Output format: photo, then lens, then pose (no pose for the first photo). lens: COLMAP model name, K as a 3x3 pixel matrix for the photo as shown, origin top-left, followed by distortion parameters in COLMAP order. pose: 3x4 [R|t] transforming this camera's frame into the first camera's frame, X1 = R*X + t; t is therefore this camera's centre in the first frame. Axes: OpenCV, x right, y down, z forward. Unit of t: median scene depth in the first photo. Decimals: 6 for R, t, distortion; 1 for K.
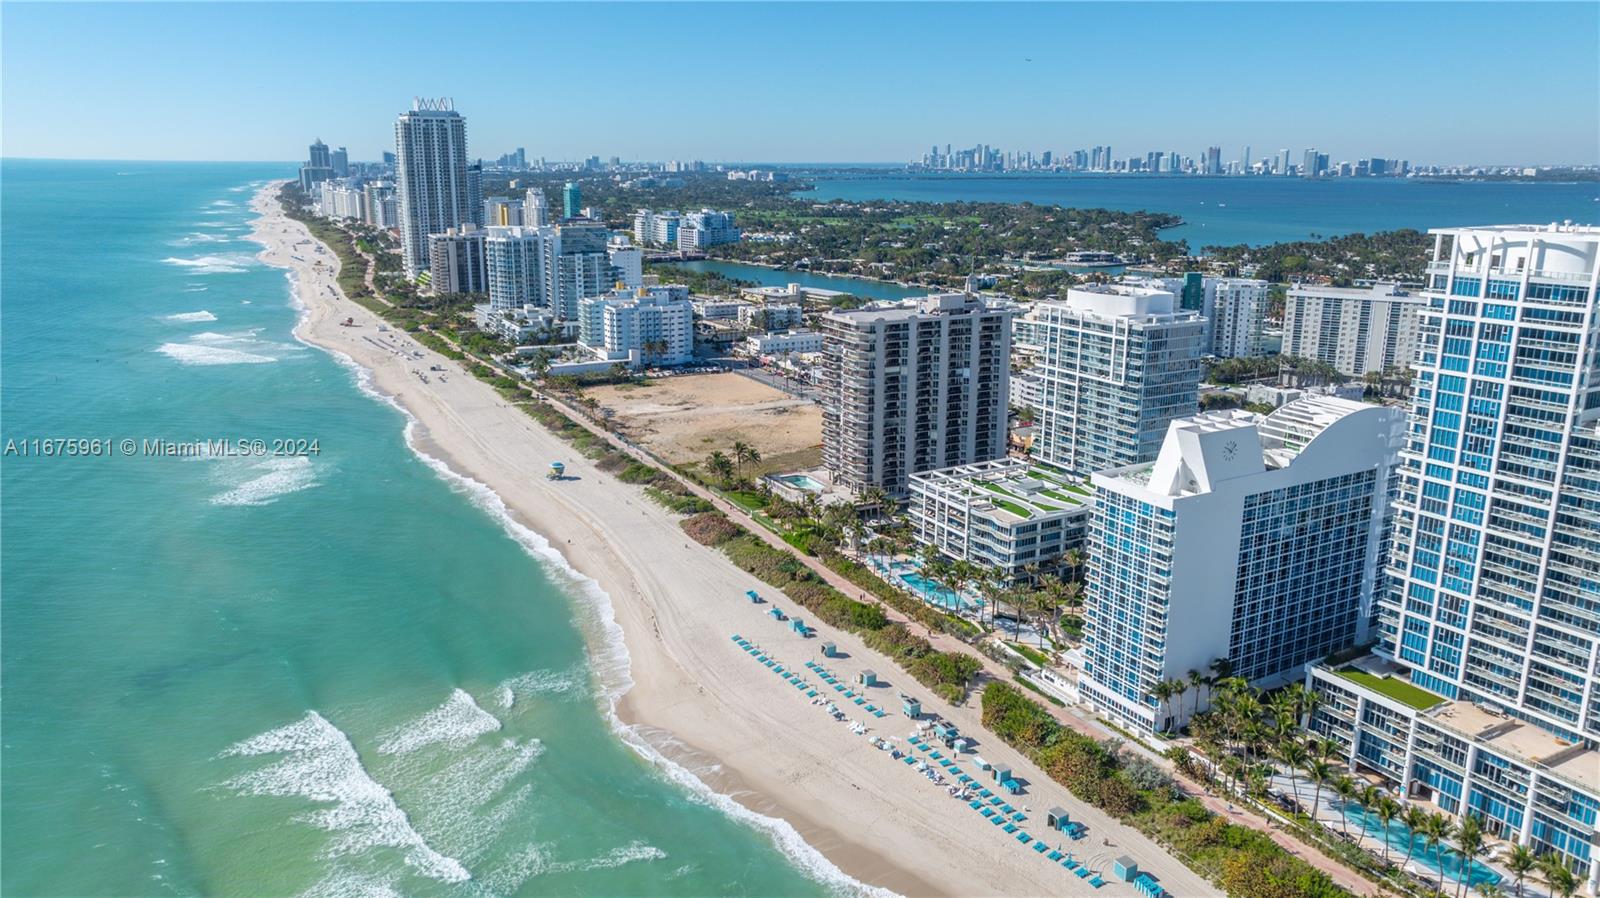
lens RADIAL K [[1122.1, 0, 803.5], [0, 1122.1, 442.9], [0, 0, 1]] dist [-0.033926, 0.054258]
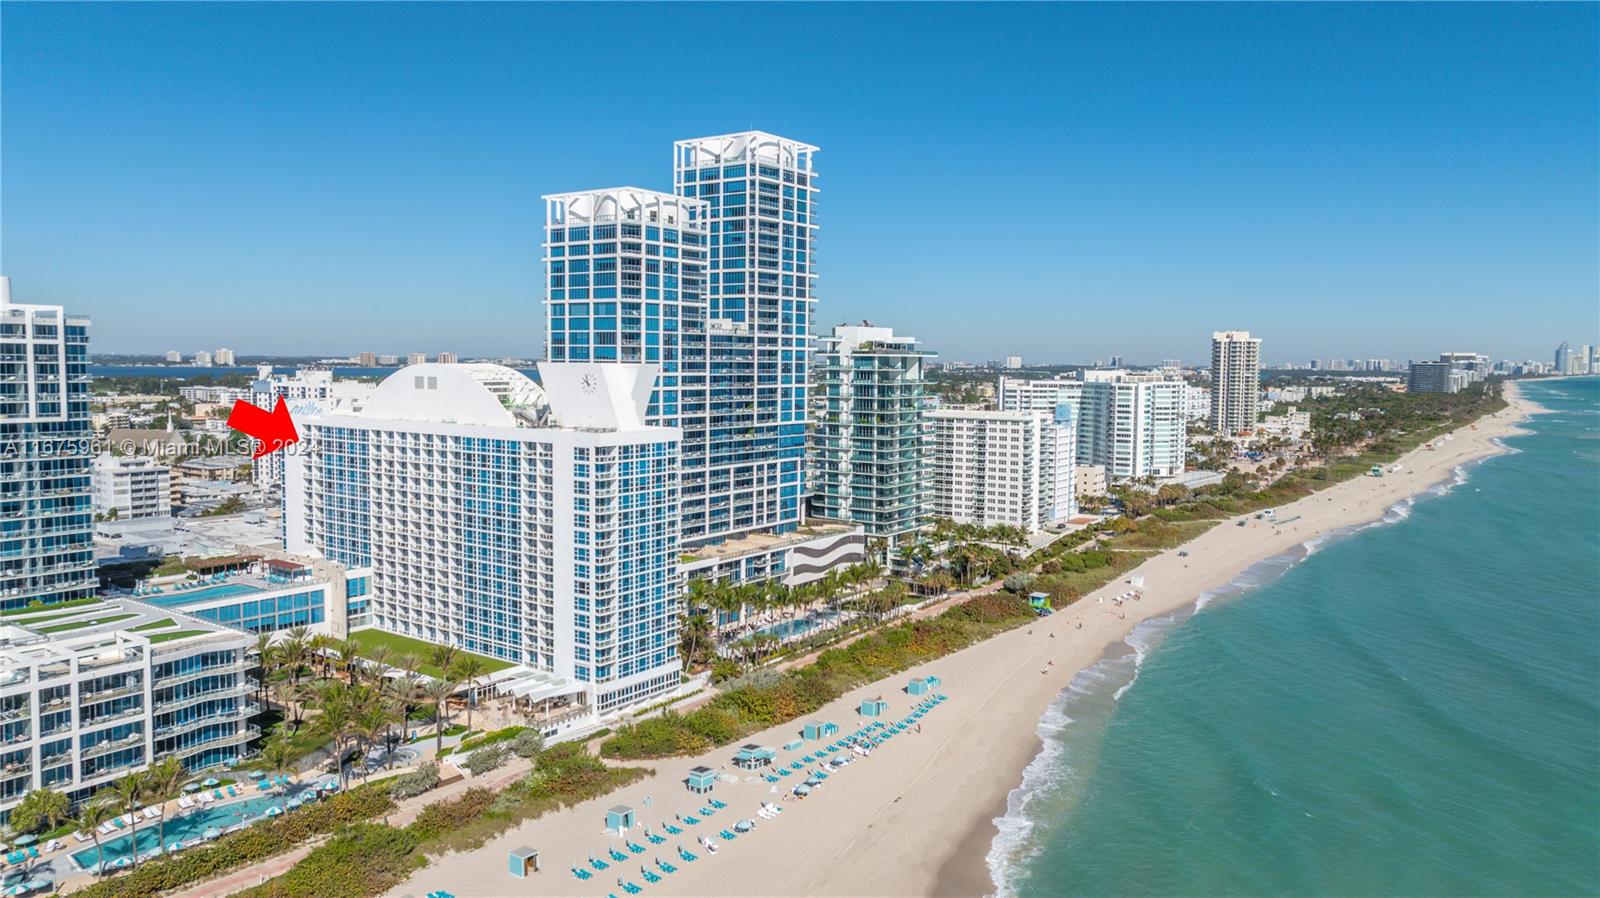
lens RADIAL K [[1122.1, 0, 803.5], [0, 1122.1, 442.9], [0, 0, 1]] dist [-0.033926, 0.054258]
pose [[-0.411763, -0.073362, 0.908333, -0.664052], [0.215168, 0.960745, 0.175134, -0.093795], [-0.885525, 0.267558, -0.379814, 1.371622]]
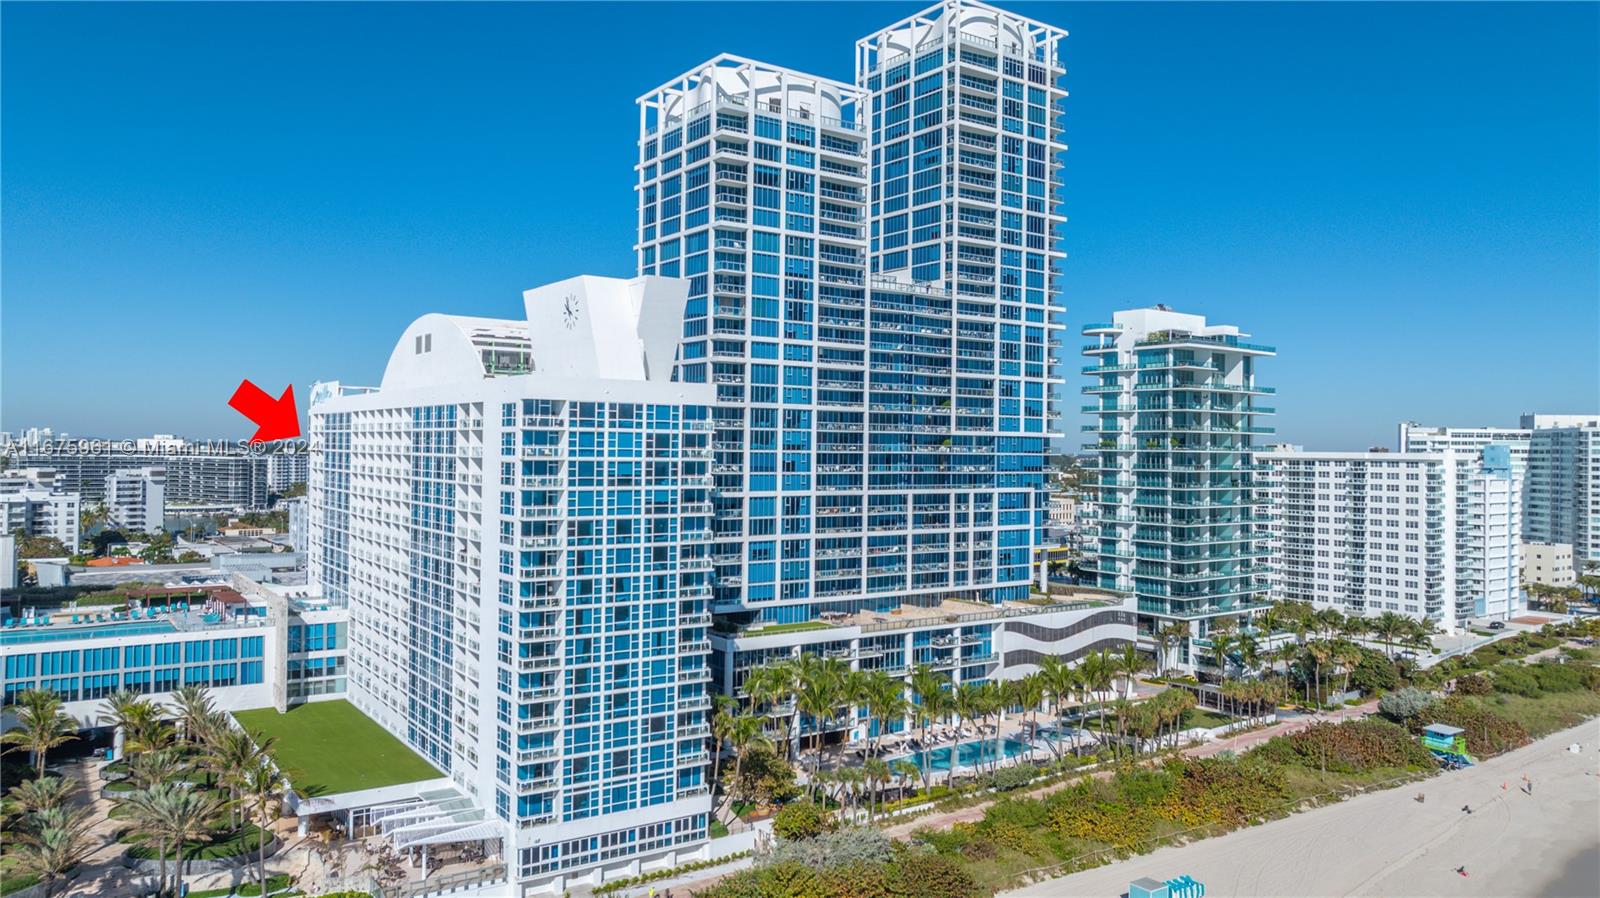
lens RADIAL K [[1122.1, 0, 803.5], [0, 1122.1, 442.9], [0, 0, 1]] dist [-0.033926, 0.054258]
pose [[-0.087087, 0.002869, 0.996197, -0.262513], [0.234266, 0.972012, 0.017680, 0.085738], [-0.968264, 0.234914, -0.085322, 1.078299]]
